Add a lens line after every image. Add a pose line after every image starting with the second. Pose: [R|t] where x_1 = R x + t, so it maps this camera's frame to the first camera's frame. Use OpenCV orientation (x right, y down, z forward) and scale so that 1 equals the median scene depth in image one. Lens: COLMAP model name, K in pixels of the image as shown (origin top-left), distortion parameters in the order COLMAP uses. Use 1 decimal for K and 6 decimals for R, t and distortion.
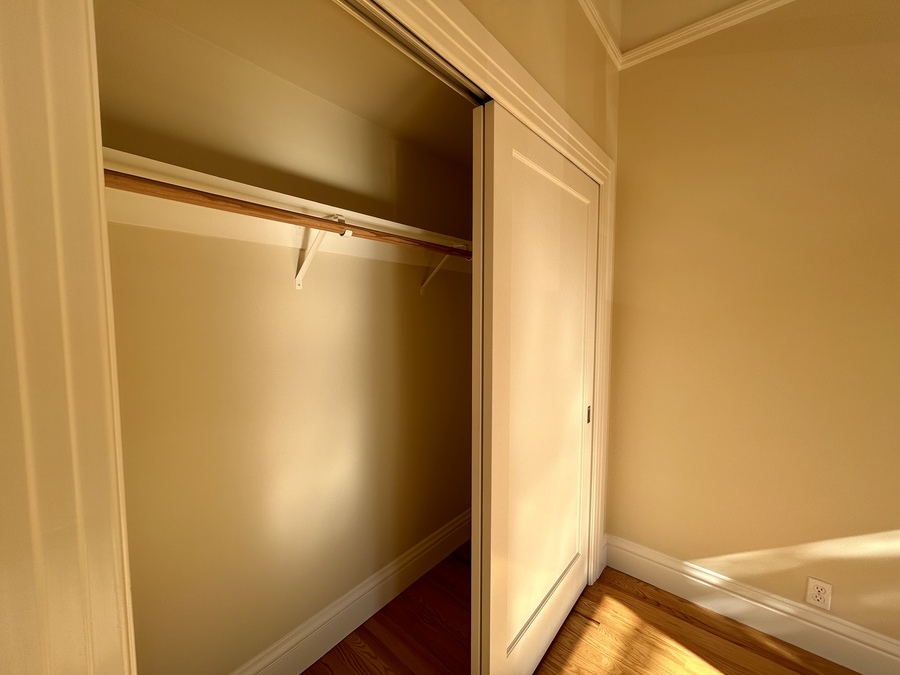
lens RADIAL K [[363.1, 0, 444.9], [0, 363.1, 341.8], [0, 0, 1]] dist [-0.003489, 0.001832]
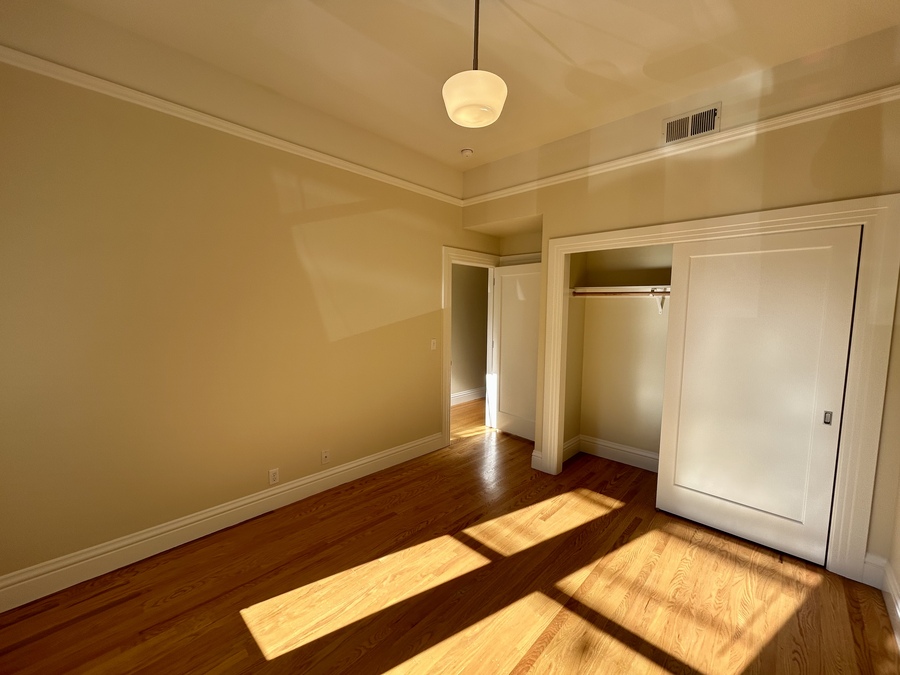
lens RADIAL K [[363.1, 0, 447.5], [0, 363.1, 338.7], [0, 0, 1]] dist [-0.003489, 0.001832]
pose [[-0.075414, 0.075923, -0.994258, 1.770278], [-0.083725, 0.993094, 0.082185, -0.067604], [0.993631, 0.089442, -0.068536, -0.227544]]
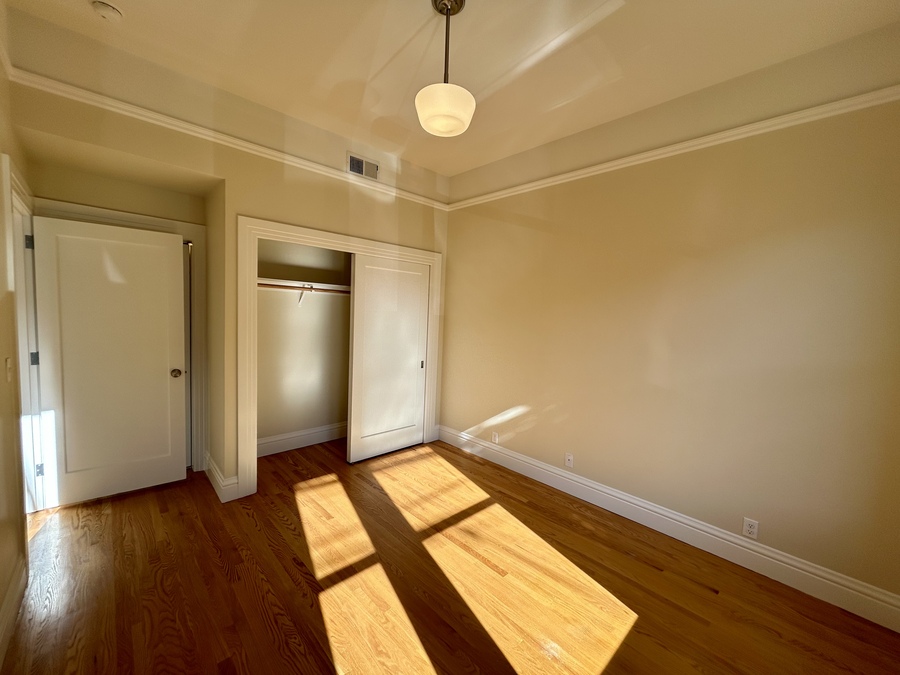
lens RADIAL K [[363.1, 0, 451.2], [0, 363.1, 338.5], [0, 0, 1]] dist [-0.003489, 0.001832]
pose [[0.992914, 0.036249, -0.113169, 0.883210], [-0.036756, 0.999321, -0.002396, 0.029008], [0.113006, 0.006539, 0.993573, -1.338480]]
